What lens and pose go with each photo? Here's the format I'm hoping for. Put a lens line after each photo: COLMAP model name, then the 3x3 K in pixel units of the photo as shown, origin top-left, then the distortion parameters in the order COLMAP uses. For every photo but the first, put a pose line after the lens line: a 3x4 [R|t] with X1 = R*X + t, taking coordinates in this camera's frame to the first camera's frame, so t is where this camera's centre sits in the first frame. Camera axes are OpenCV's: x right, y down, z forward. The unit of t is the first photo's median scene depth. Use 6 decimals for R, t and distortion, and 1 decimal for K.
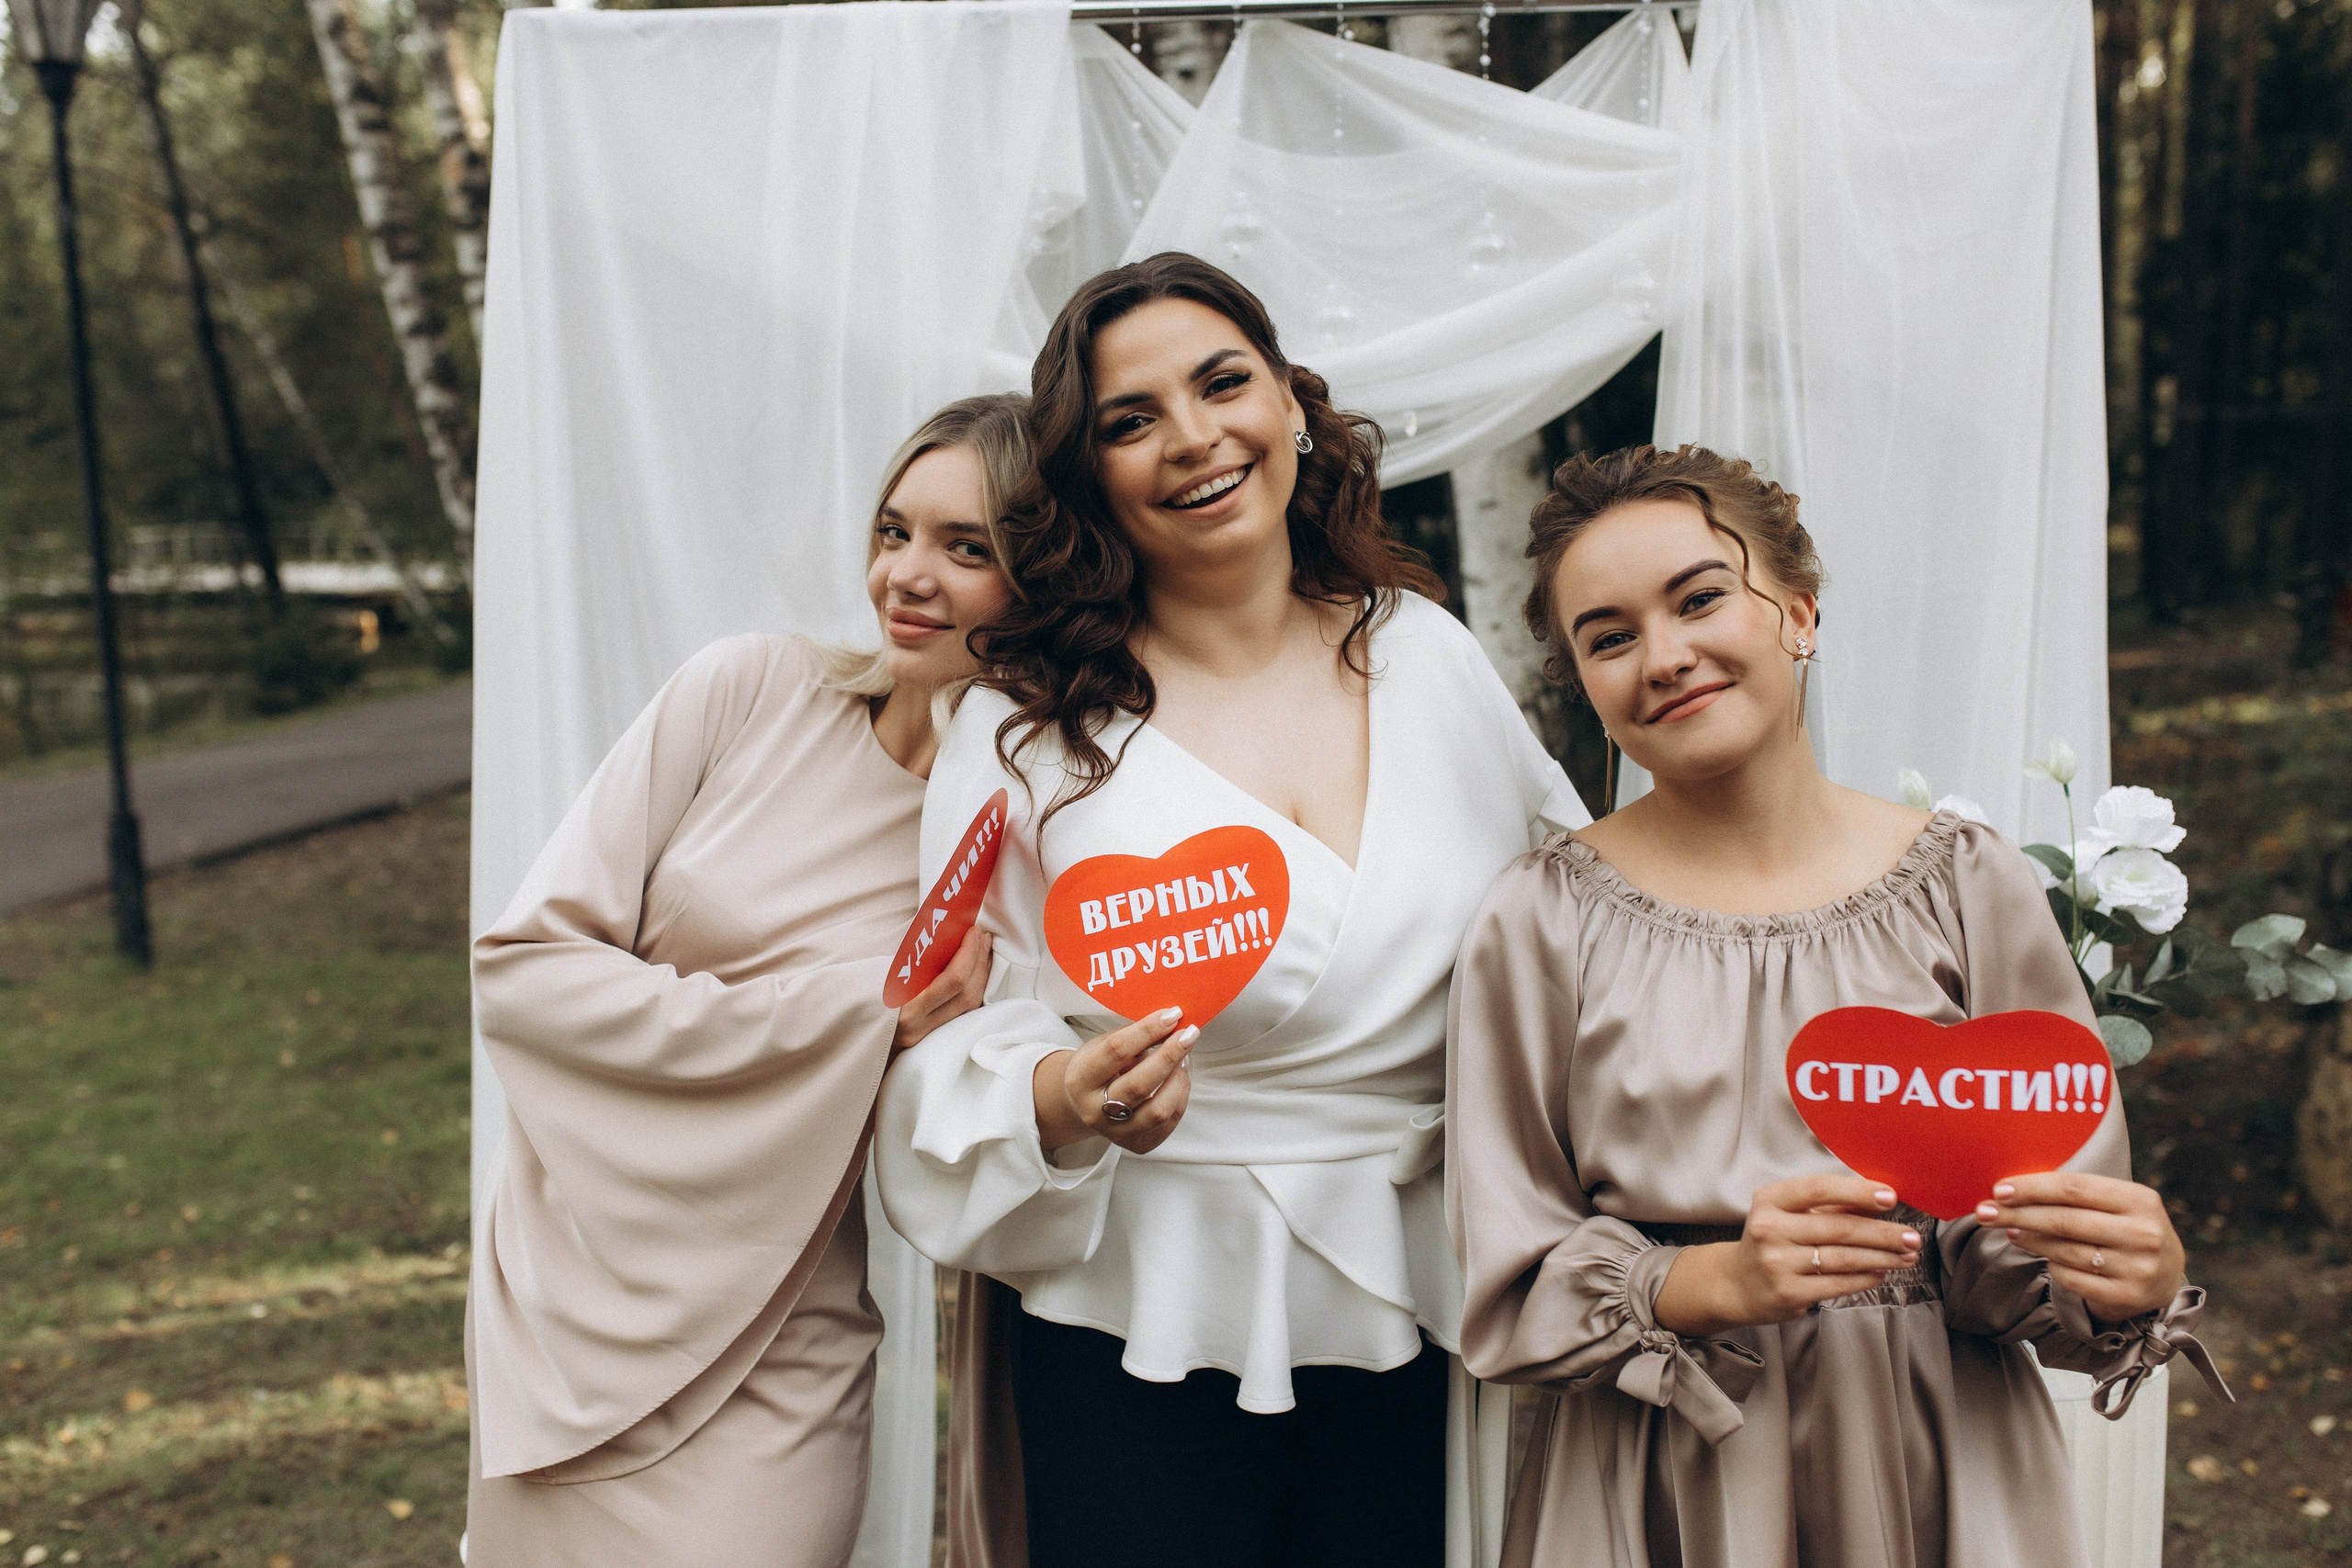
lens RADIAL K [[2253.0, 0, 1175.1], [0, 2253.0, 780.5], [0, 0, 1]] dist [0.002995, 0.000000]
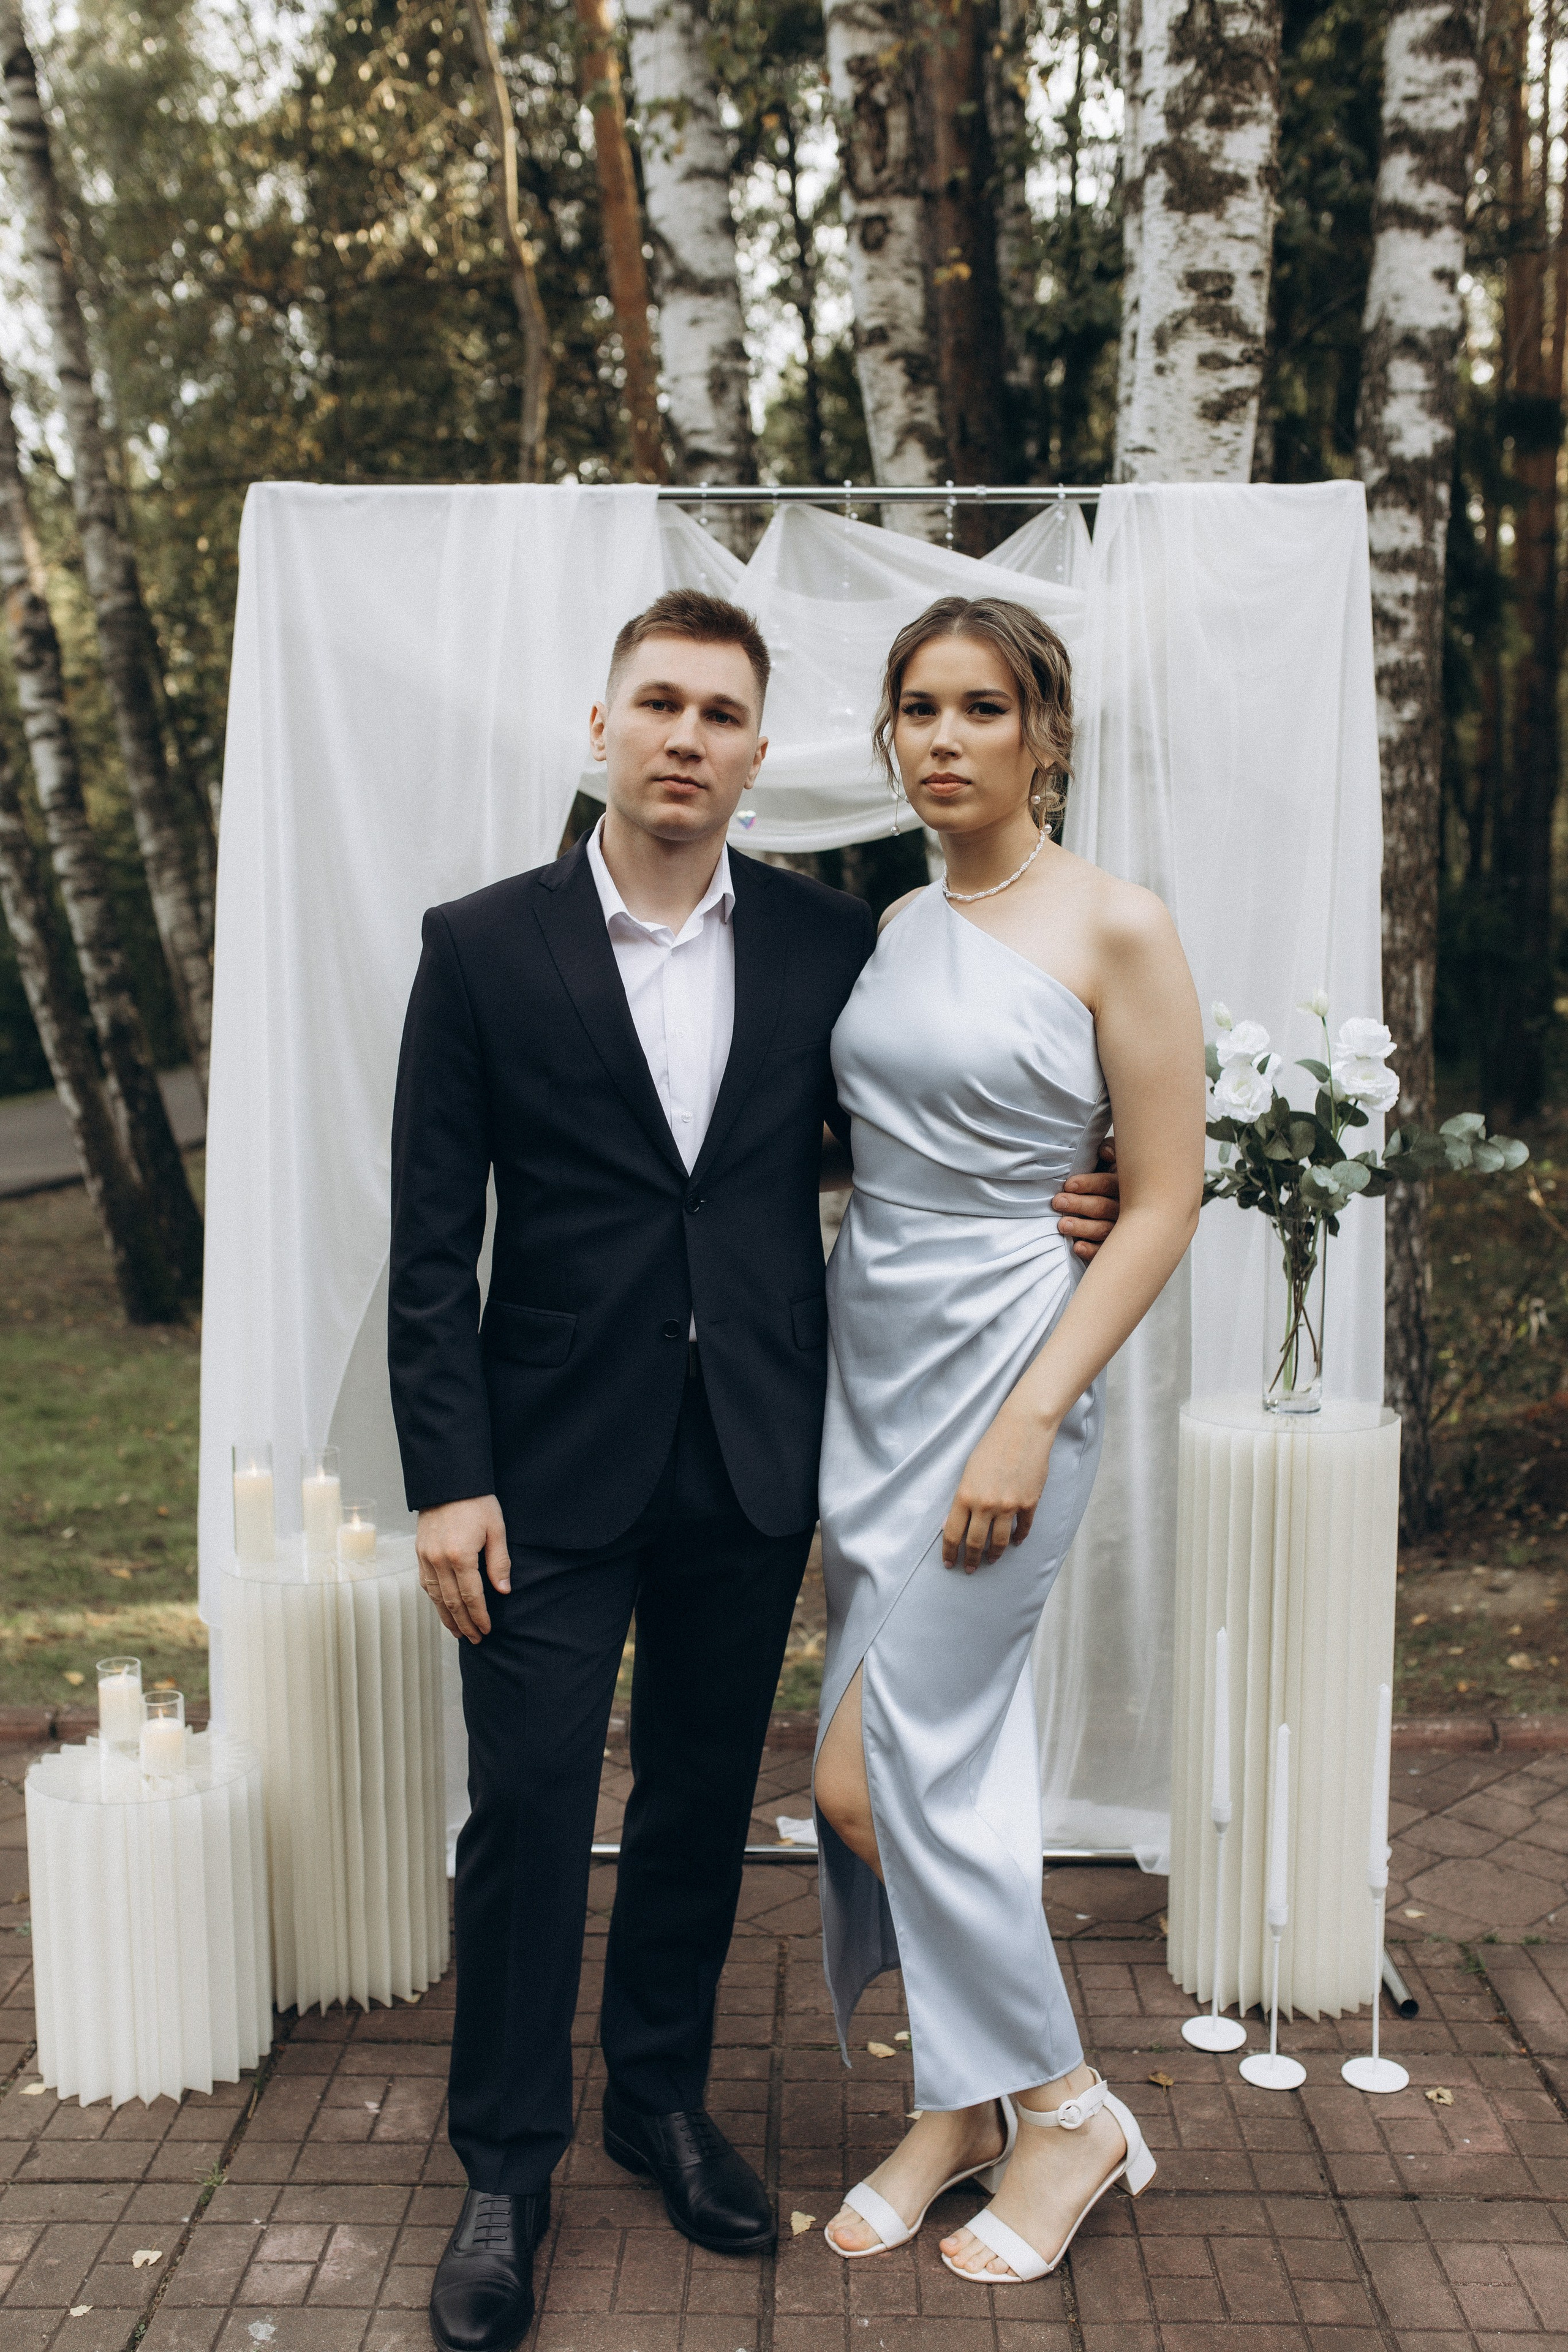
lens RADIAL K [[2253.2, 0, 776.5], [0, 2253.2, 1183.1], [0, 0, 1]] dist [0.002995, 0.000000]
pose [[0.998602, 0.010515, 0.051805, -0.039529], [-0.009049, 0.999555, -0.028441, 0.124787], [-0.052081, 0.027933, 0.998252, -0.386430]]
